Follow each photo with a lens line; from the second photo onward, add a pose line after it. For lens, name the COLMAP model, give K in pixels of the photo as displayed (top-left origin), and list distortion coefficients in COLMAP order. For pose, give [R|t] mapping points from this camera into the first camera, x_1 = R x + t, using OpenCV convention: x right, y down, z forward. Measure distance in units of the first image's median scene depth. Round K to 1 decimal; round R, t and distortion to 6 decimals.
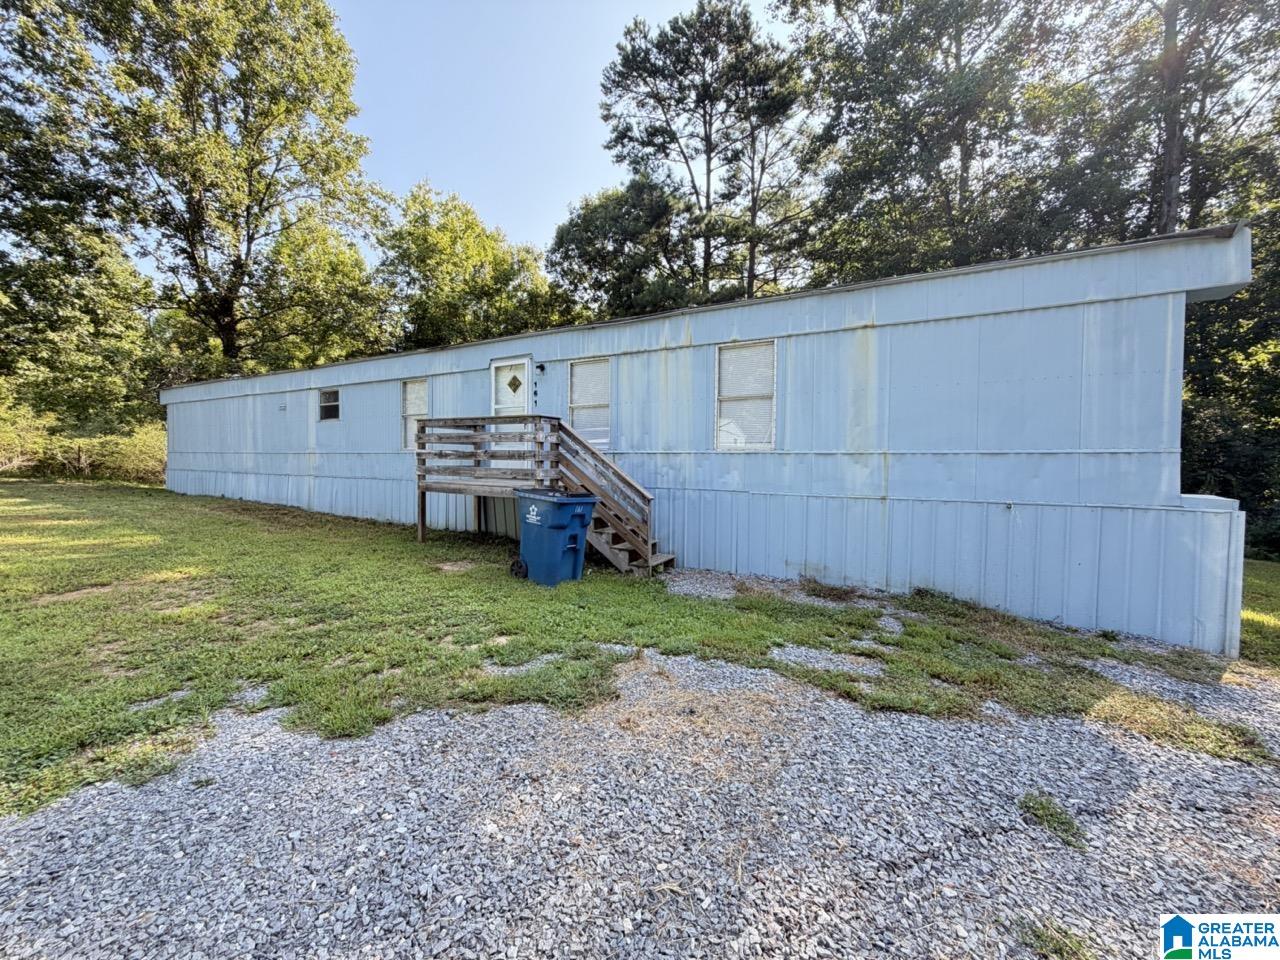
lens RADIAL K [[513.8, 0, 639.9], [0, 513.8, 478.5], [0, 0, 1]] dist [-0.000177, 0.000347]
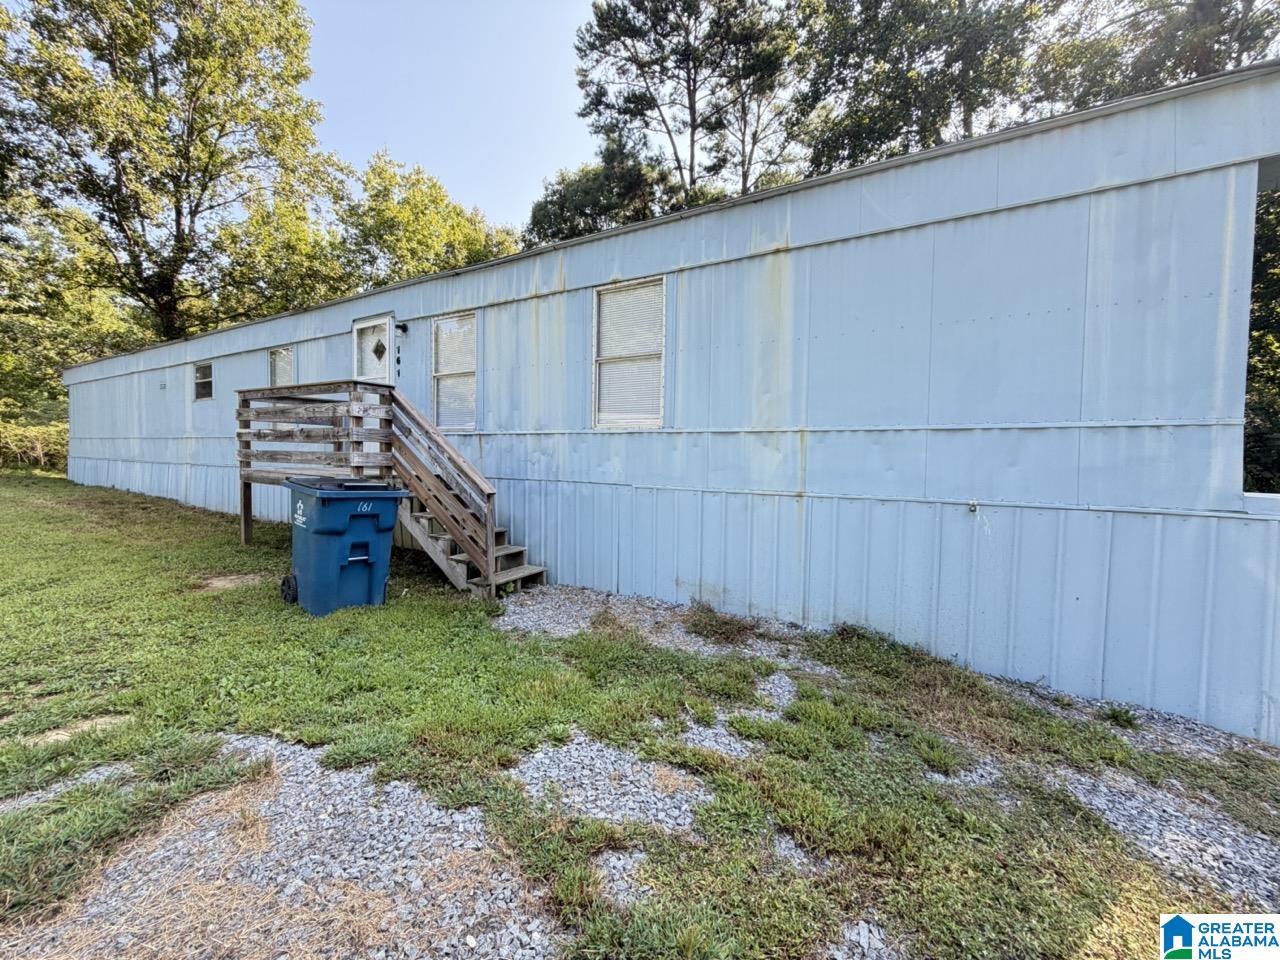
lens RADIAL K [[513.8, 0, 640.0], [0, 513.8, 479.3], [0, 0, 1]] dist [-0.000177, 0.000347]
pose [[0.999821, 0.008094, -0.017083, 0.230278], [-0.007934, 0.999924, 0.009416, 0.010131], [0.017158, -0.009279, 0.999810, 0.252293]]
